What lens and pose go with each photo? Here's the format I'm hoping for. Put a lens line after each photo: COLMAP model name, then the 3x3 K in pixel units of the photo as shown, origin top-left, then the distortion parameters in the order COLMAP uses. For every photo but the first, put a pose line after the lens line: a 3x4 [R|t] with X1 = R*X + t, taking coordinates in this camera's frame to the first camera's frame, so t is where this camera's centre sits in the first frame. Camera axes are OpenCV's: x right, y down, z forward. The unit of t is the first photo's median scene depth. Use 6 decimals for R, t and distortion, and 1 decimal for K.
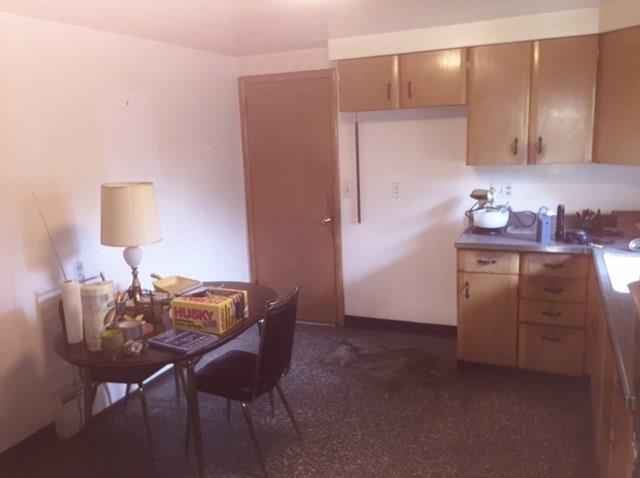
lens RADIAL K [[542.9, 0, 322.5], [0, 542.9, 240.1], [0, 0, 1]] dist [0.018815, -0.014594]
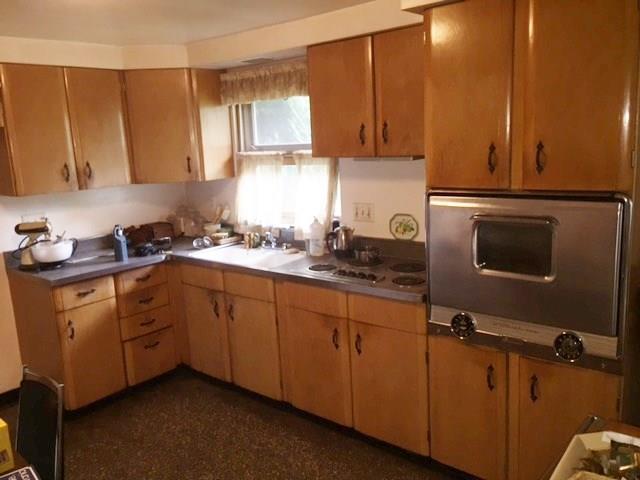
lens RADIAL K [[542.9, 0, 321.7], [0, 542.9, 238.9], [0, 0, 1]] dist [0.018815, -0.014594]
pose [[0.277711, -0.150837, 0.948749, -0.467276], [0.221969, 0.970947, 0.089394, -0.044450], [-0.934669, 0.185767, 0.303124, 0.311776]]
